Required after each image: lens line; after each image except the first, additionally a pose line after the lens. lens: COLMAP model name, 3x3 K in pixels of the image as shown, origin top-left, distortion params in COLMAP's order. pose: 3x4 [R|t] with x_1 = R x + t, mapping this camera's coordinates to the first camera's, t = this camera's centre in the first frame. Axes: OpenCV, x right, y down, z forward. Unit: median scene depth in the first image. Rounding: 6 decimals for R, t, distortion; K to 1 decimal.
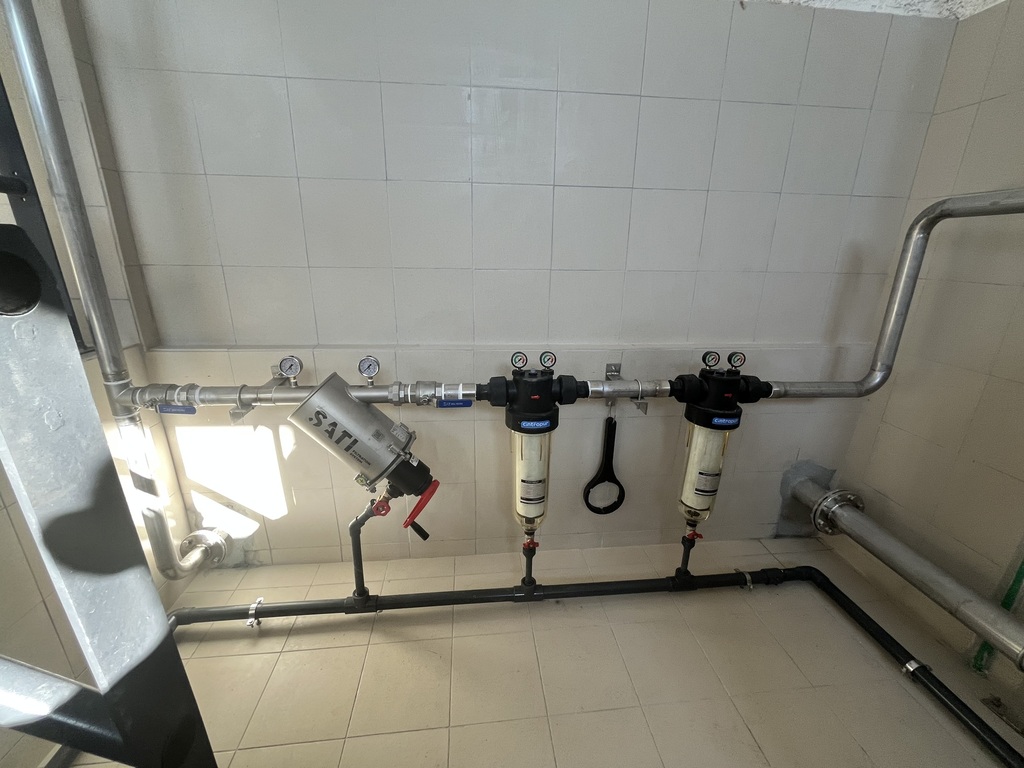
lens RADIAL K [[411.8, 0, 514.3], [0, 411.8, 377.1], [0, 0, 1]] dist [-0.002881, -0.000407]
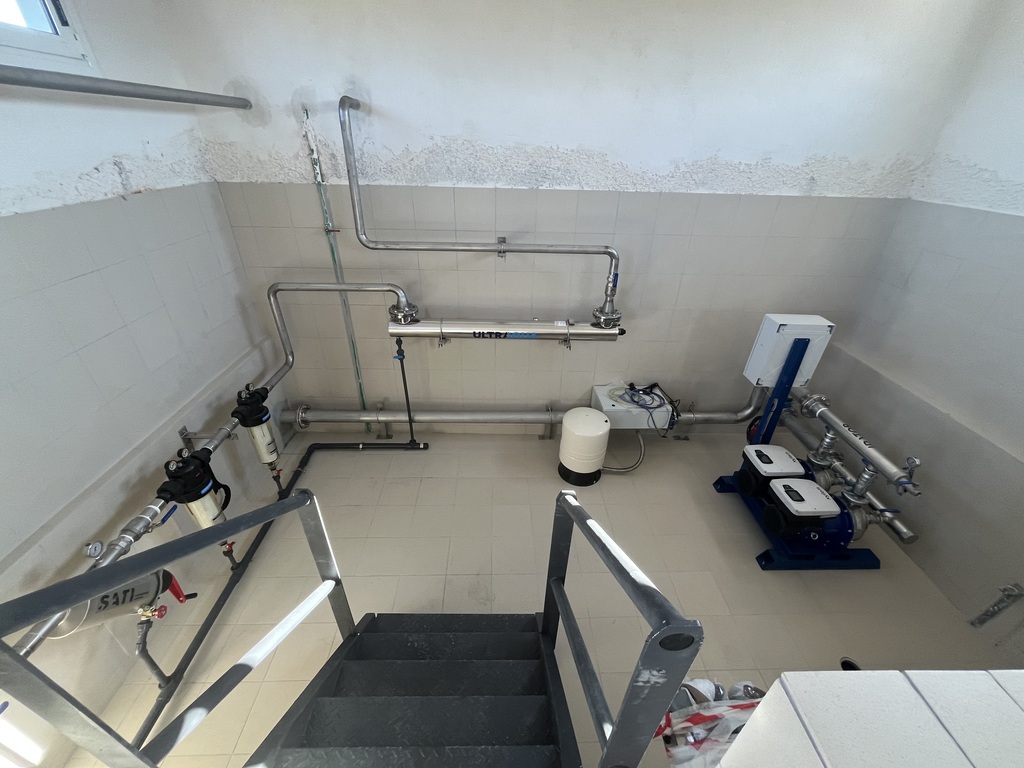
lens RADIAL K [[413.0, 0, 512.0], [0, 413.0, 384.0], [0, 0, 1]] dist [-0.000726, -0.000390]
pose [[0.073923, -0.531529, 0.843808, -0.942776], [0.270470, 0.825096, 0.496047, -0.649885], [-0.959886, 0.191555, 0.204756, -0.542710]]
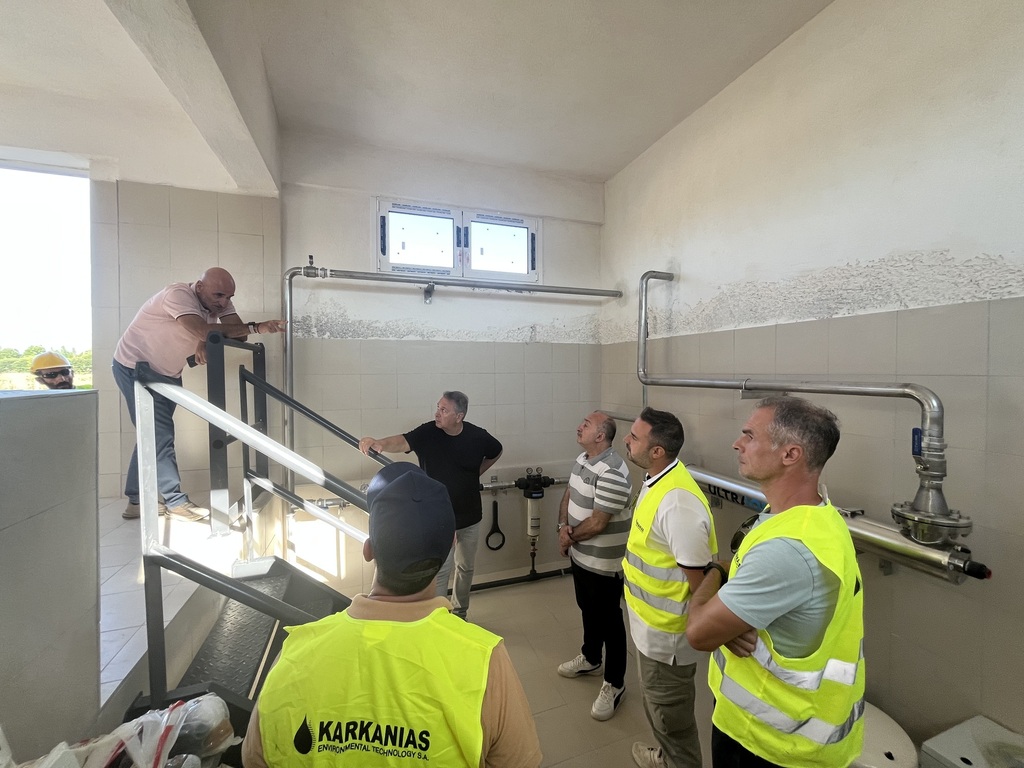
lens RADIAL K [[413.0, 0, 512.0], [0, 413.0, 384.0], [0, 0, 1]] dist [-0.000726, -0.000390]
pose [[0.970640, -0.027268, 0.238986, -0.220448], [0.088890, 0.963886, -0.251045, 0.067334], [-0.223510, 0.264917, 0.938010, -1.466336]]
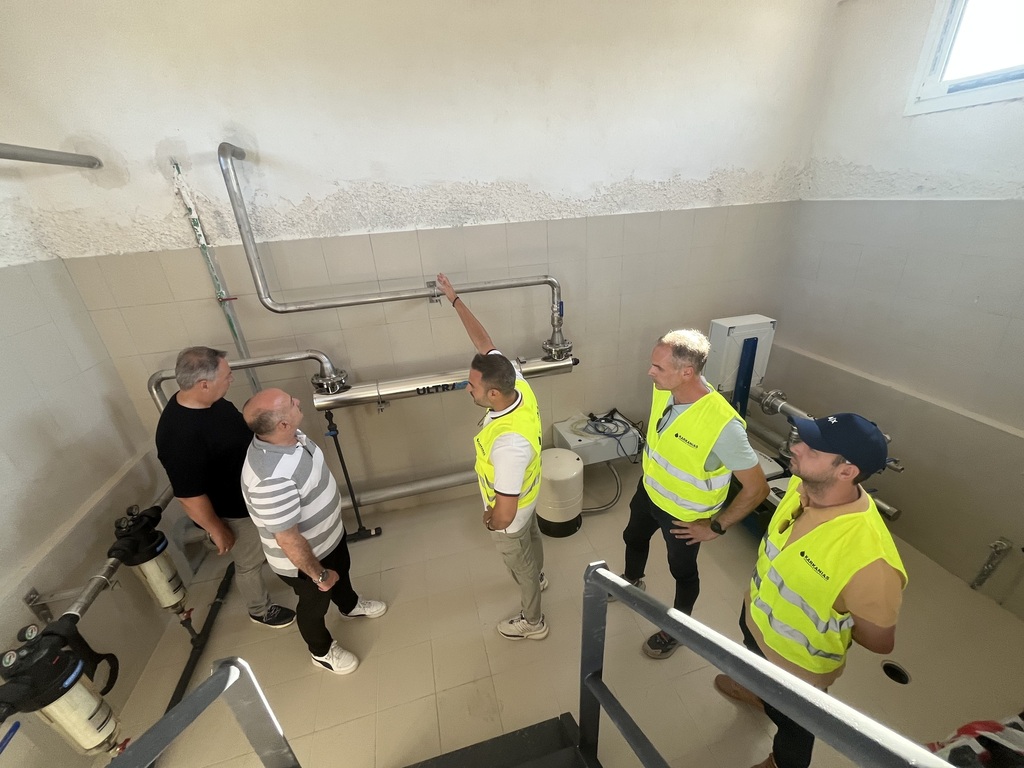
lens RADIAL K [[411.2, 0, 511.2], [0, 411.2, 382.8], [0, 0, 1]] dist [-0.001691, -0.000136]
pose [[-0.160454, -0.420778, 0.892861, -0.739492], [0.341741, 0.824951, 0.450187, -0.583480], [-0.925996, 0.377361, 0.011430, -0.397655]]
